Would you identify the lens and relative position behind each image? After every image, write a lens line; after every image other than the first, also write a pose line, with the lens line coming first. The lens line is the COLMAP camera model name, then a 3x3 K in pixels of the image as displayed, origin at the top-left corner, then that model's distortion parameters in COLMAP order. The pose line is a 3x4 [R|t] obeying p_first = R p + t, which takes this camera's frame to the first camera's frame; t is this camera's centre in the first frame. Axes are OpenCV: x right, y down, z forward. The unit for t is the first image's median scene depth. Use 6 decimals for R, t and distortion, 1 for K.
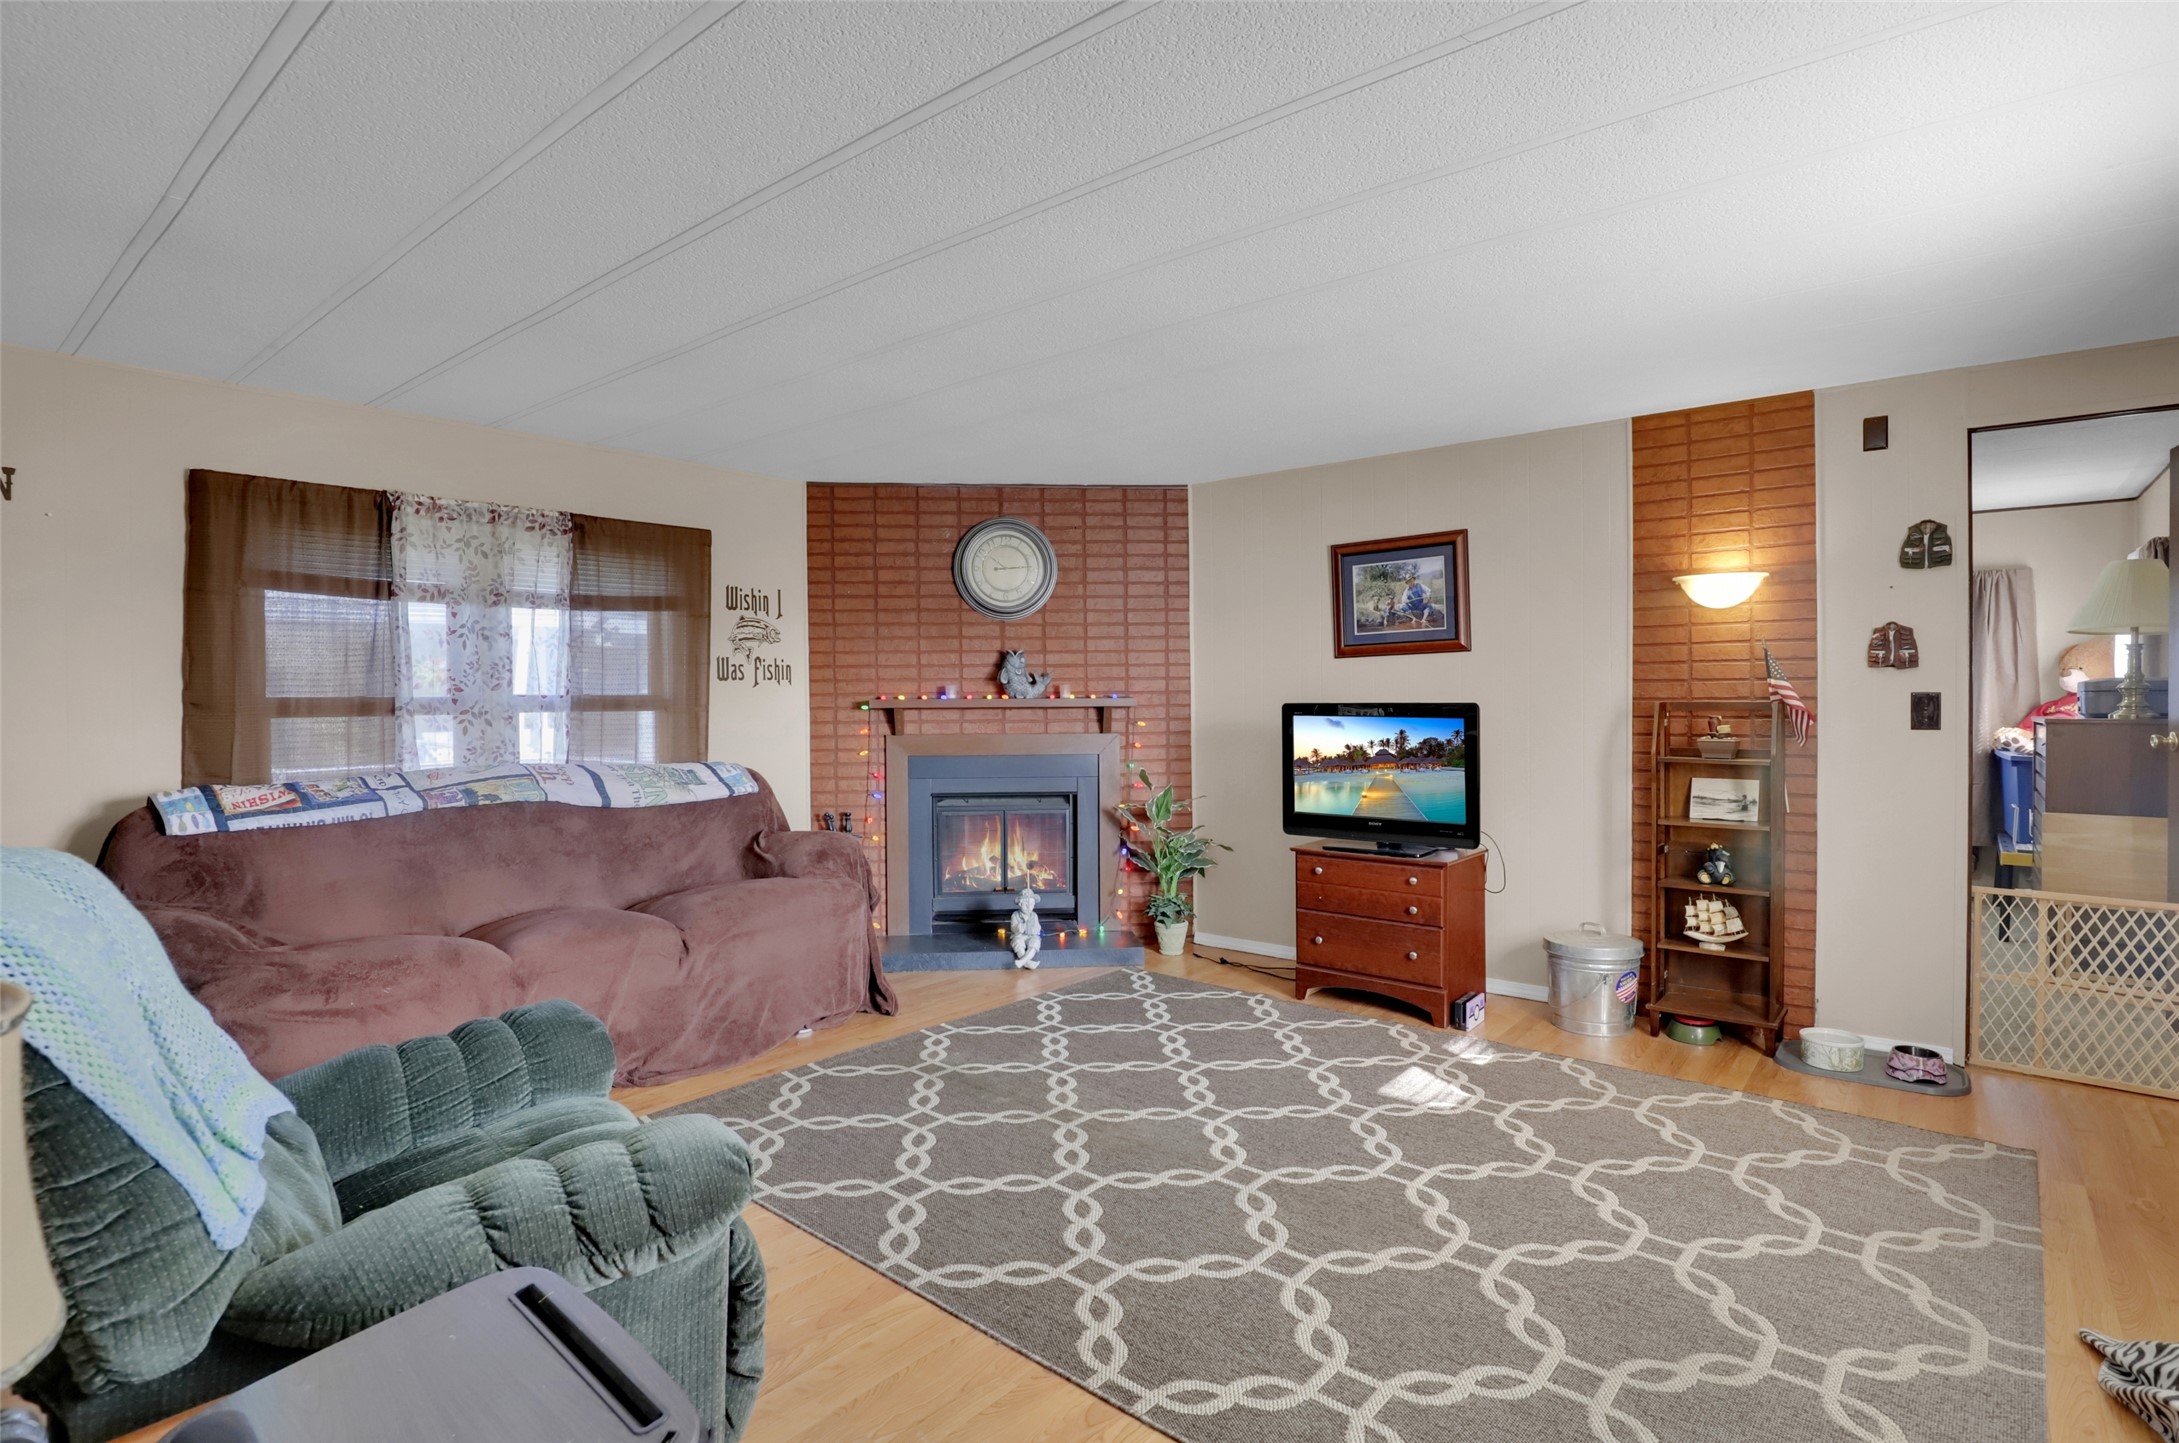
lens RADIAL K [[1053.5, 0, 1091.6], [0, 1053.5, 722.6], [0, 0, 1]] dist [-0.030775, 0.004260]
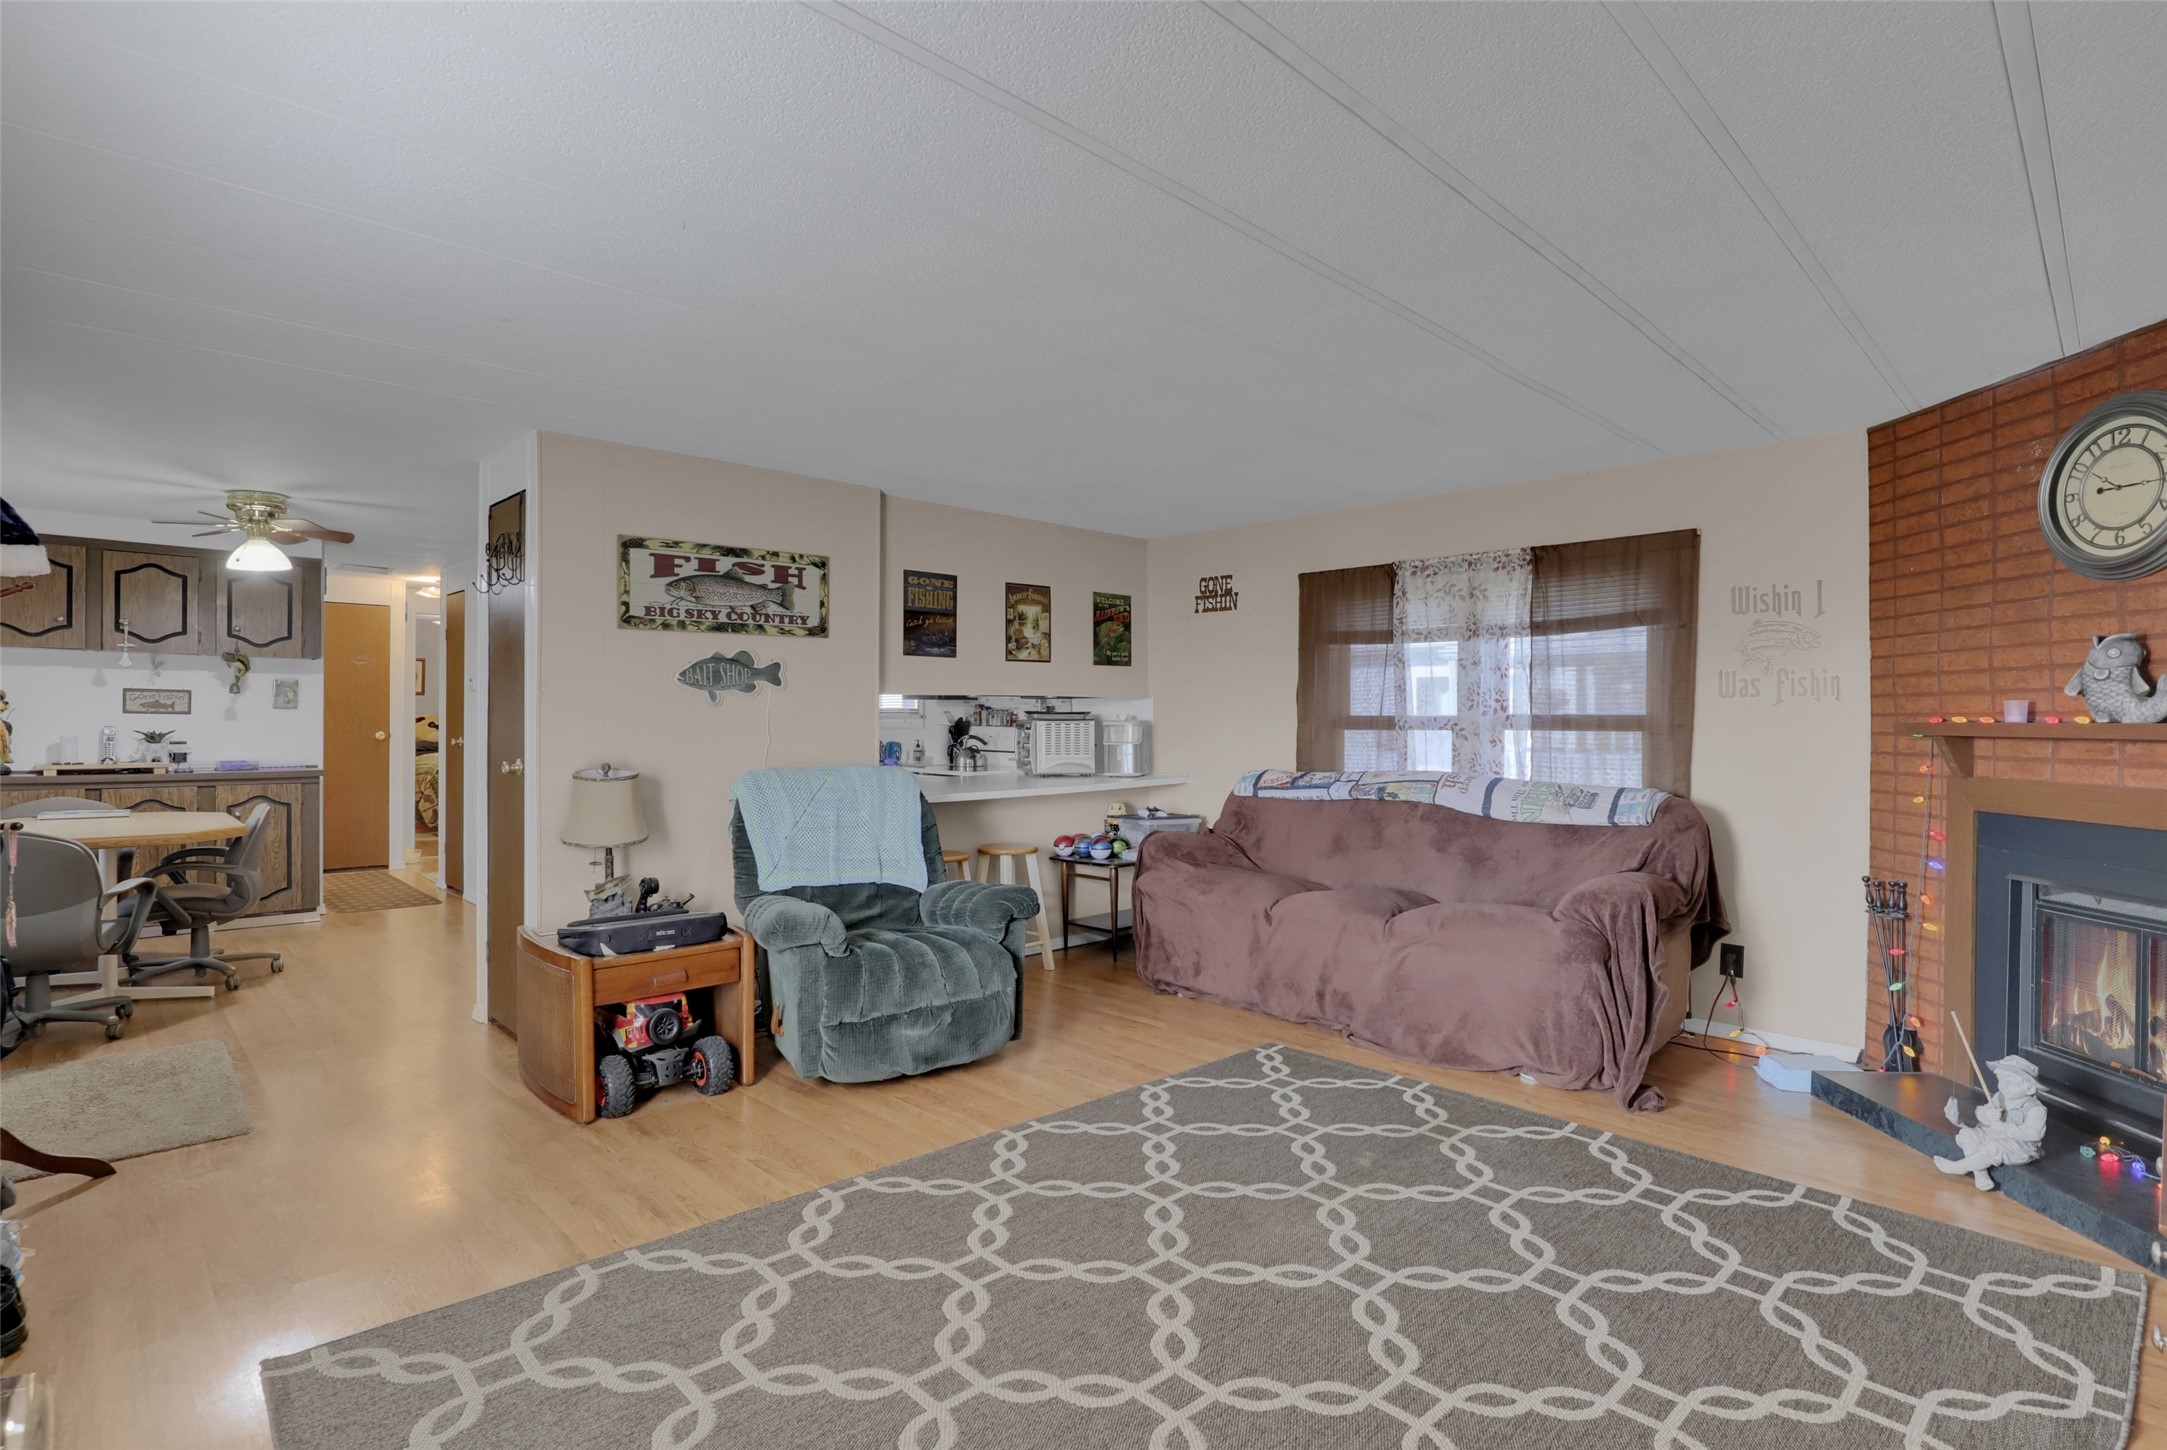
lens RADIAL K [[1052.9, 0, 1047.6], [0, 1052.9, 723.1], [0, 0, 1]] dist [-0.004990, 0.004661]
pose [[-0.093742, 0.012107, -0.995523, 0.616845], [-0.024420, 0.999597, 0.014456, -0.020445], [0.995297, 0.025666, -0.093408, 0.584279]]
